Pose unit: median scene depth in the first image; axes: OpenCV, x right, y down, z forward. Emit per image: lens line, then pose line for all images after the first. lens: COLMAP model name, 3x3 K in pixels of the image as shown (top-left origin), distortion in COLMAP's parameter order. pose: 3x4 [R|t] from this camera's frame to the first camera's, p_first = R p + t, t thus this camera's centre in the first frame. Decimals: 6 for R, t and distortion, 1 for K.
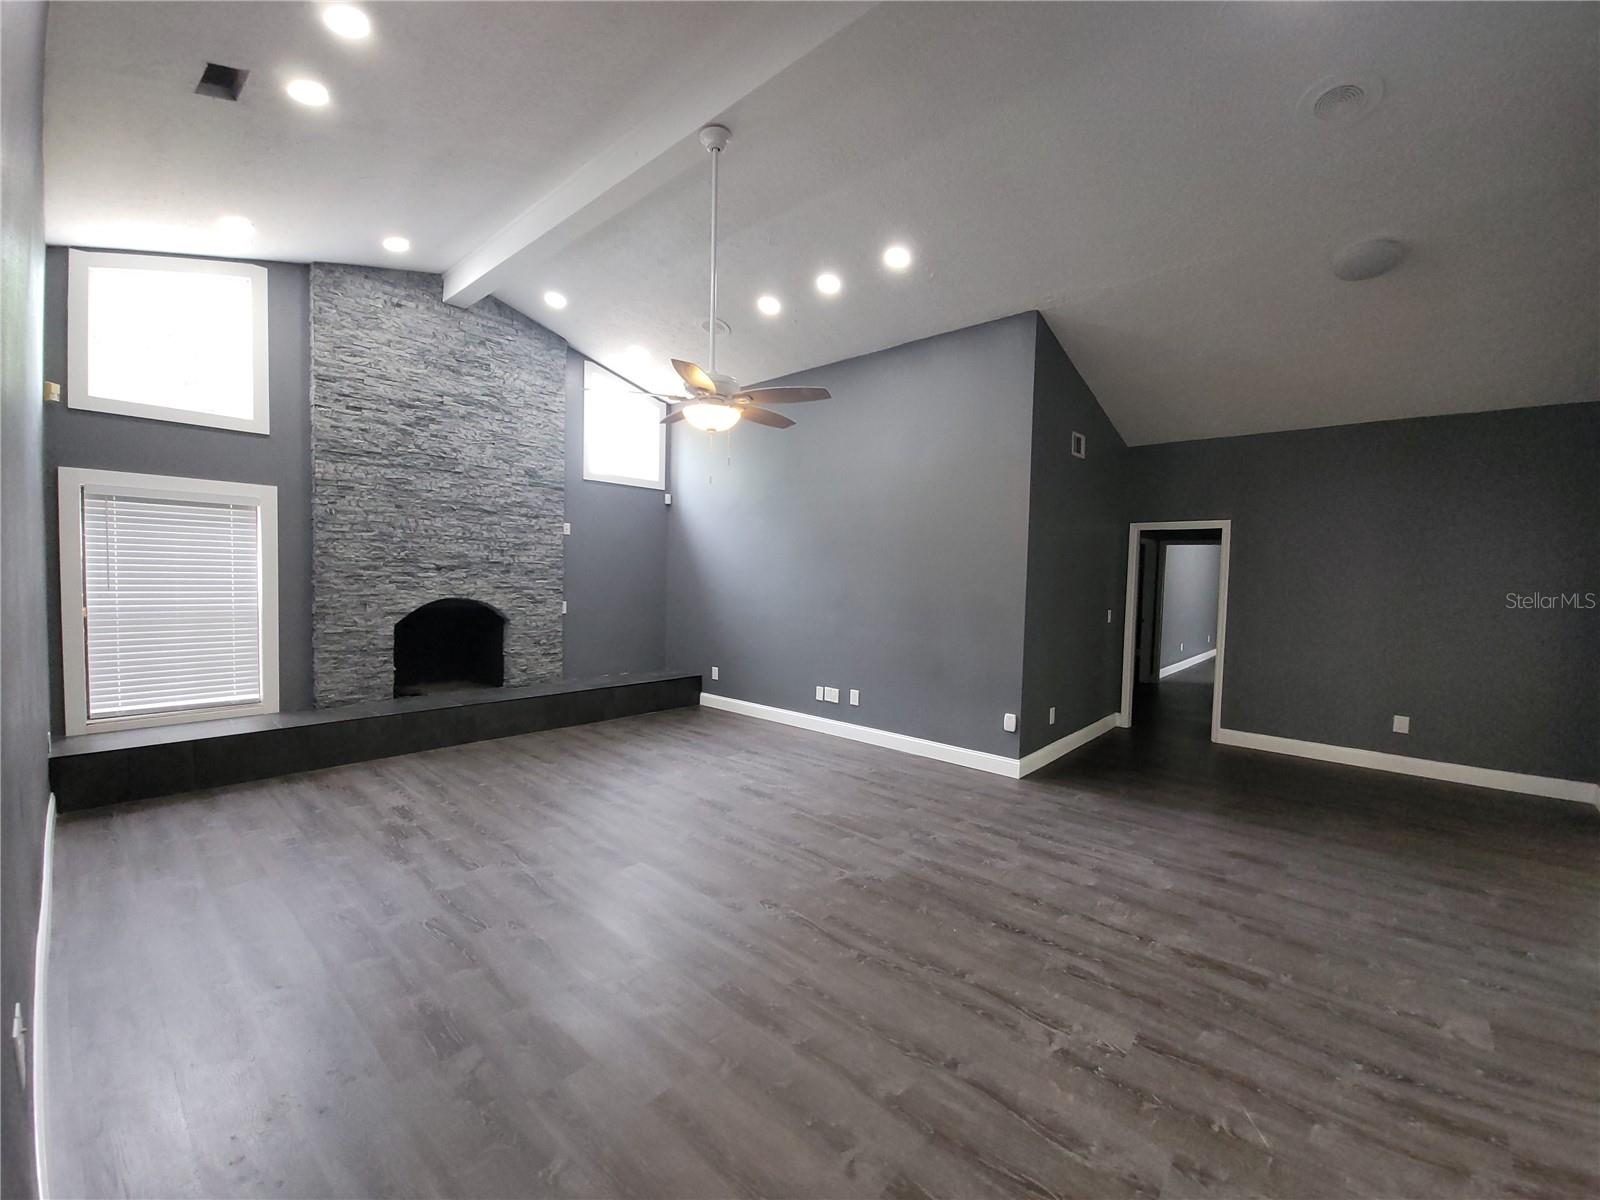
lens RADIAL K [[643.1, 0, 792.4], [0, 643.1, 599.1], [0, 0, 1]] dist [0.003305, -0.006314]
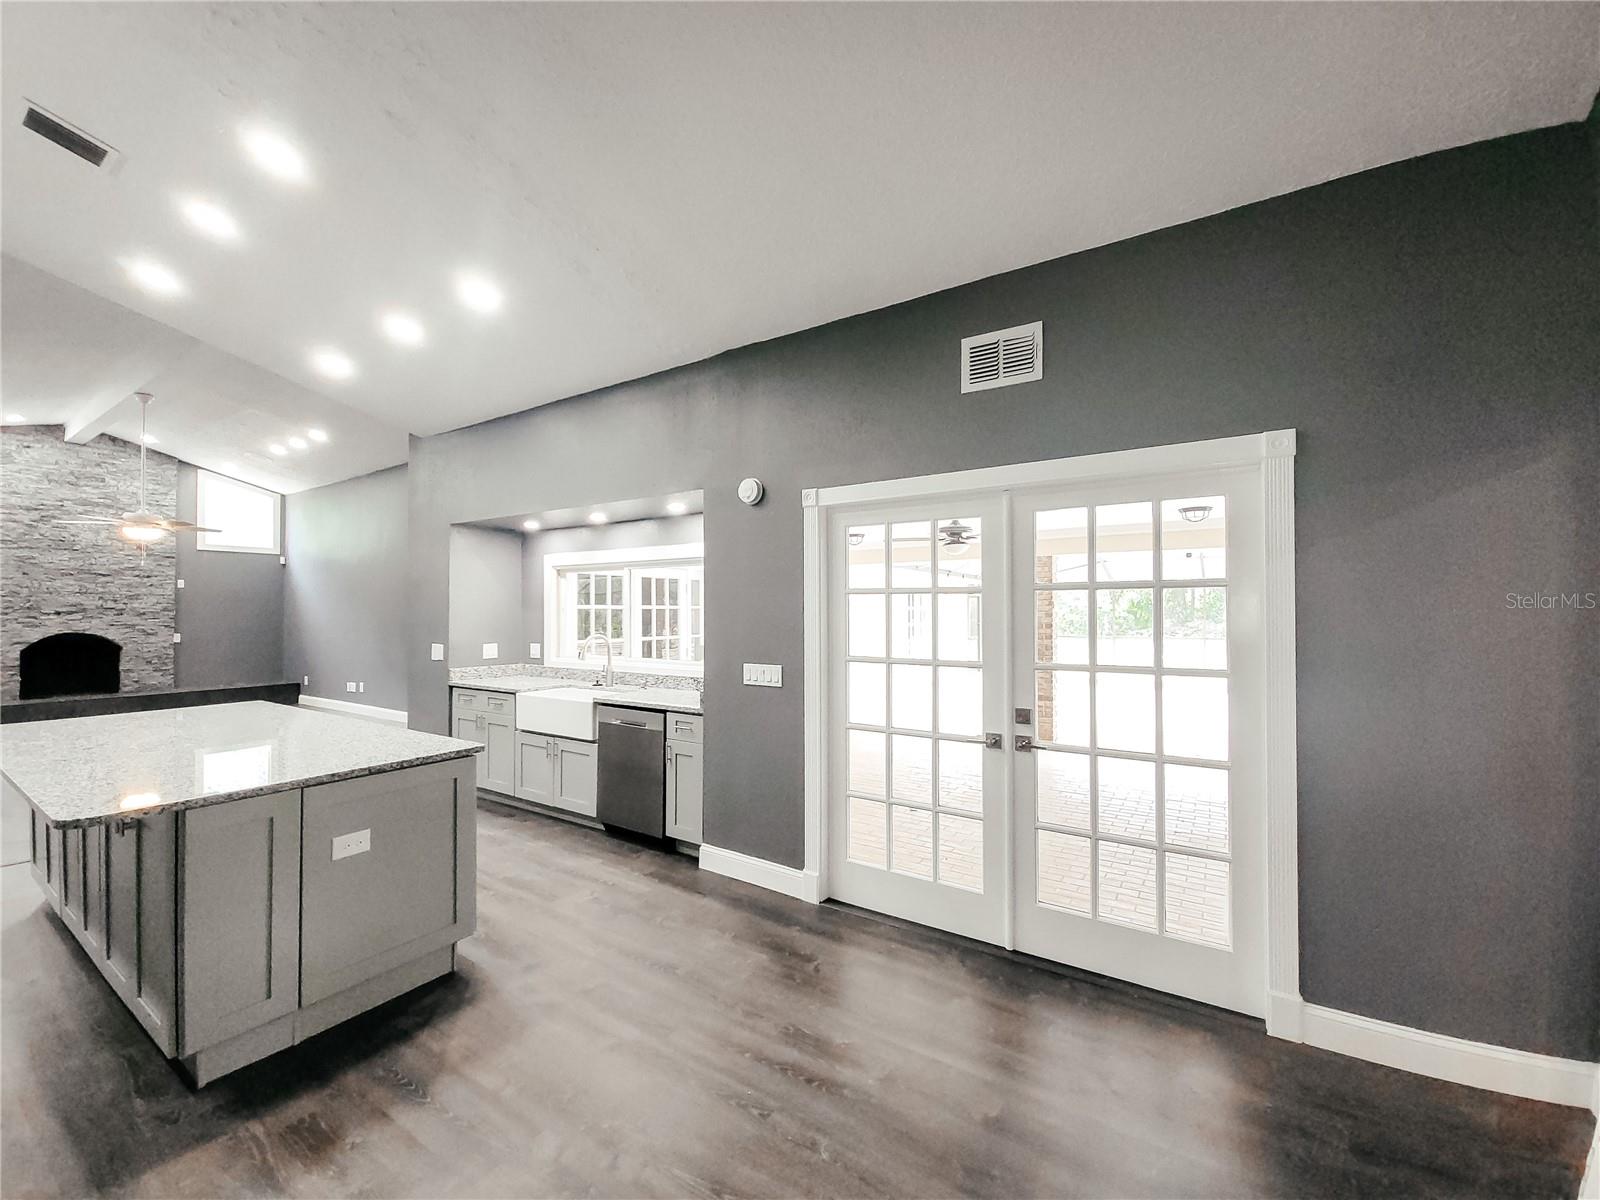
lens RADIAL K [[643.1, 0, 788.6], [0, 643.1, 599.8], [0, 0, 1]] dist [0.003305, -0.006314]
pose [[0.988015, -0.026902, 0.151993, 0.930773], [0.035344, 0.997963, -0.053114, 0.062157], [-0.150255, 0.057849, 0.986953, -0.753260]]
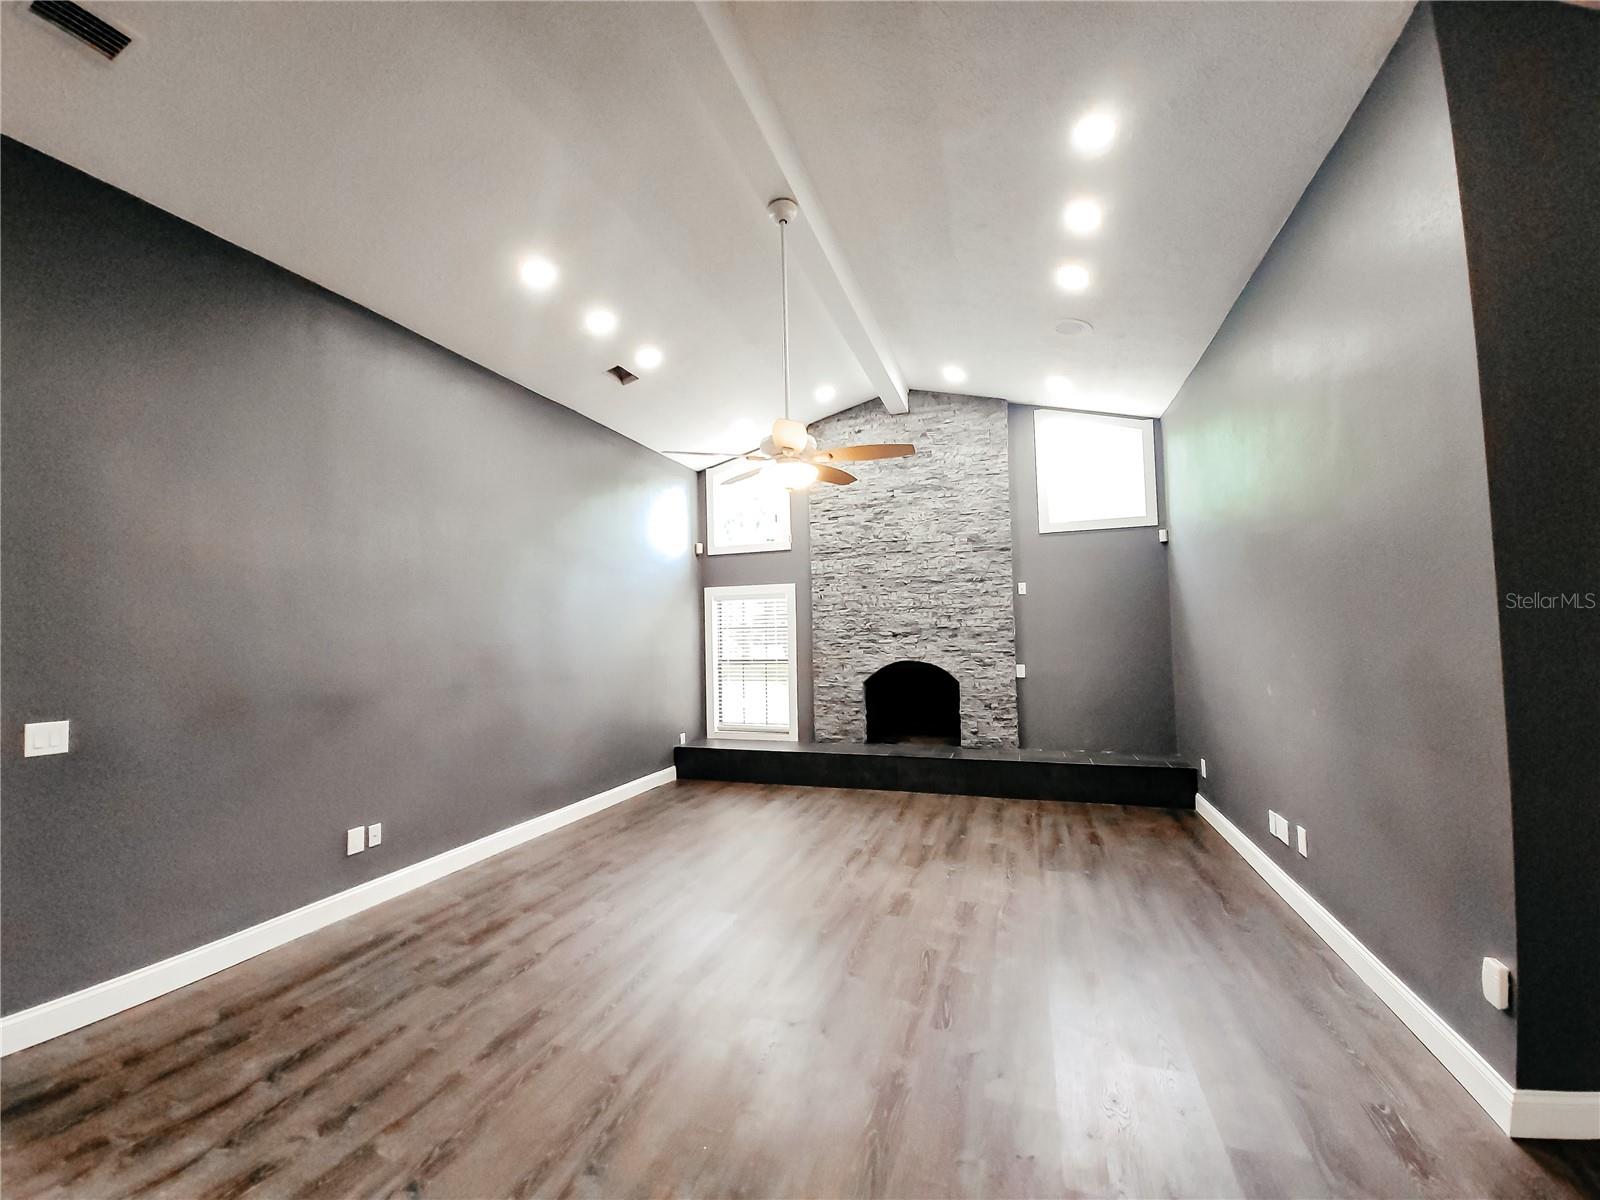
lens RADIAL K [[643.1, 0, 807.7], [0, 643.1, 603.8], [0, 0, 1]] dist [0.003305, -0.006314]
pose [[0.395421, -0.079280, -0.915072, 0.467983], [-0.005898, 0.996028, -0.088842, 0.000280], [0.918481, 0.040527, 0.393383, 0.392900]]
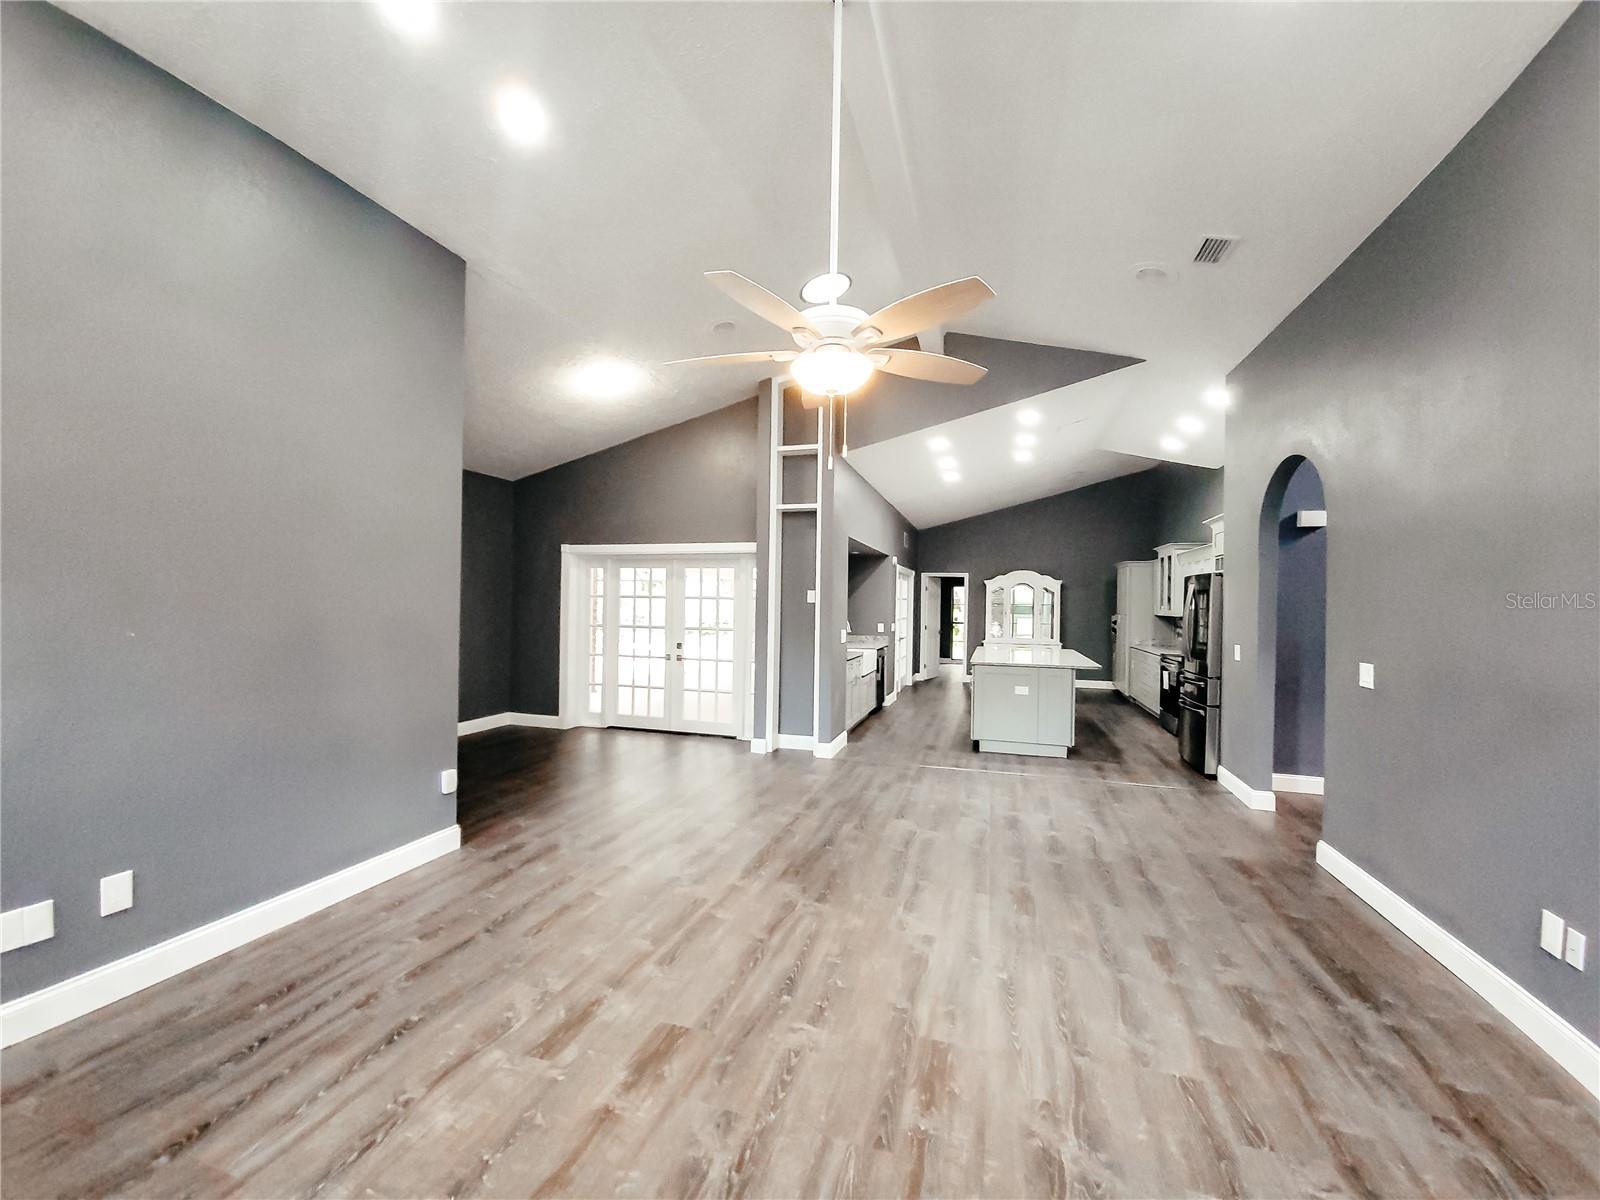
lens RADIAL K [[643.1, 0, 802.2], [0, 643.1, 601.3], [0, 0, 1]] dist [0.003305, -0.006314]
pose [[-0.421153, -0.028023, 0.906556, -0.452025], [0.011739, 0.999270, 0.036343, -0.038895], [-0.906913, 0.025948, -0.420517, 0.803845]]
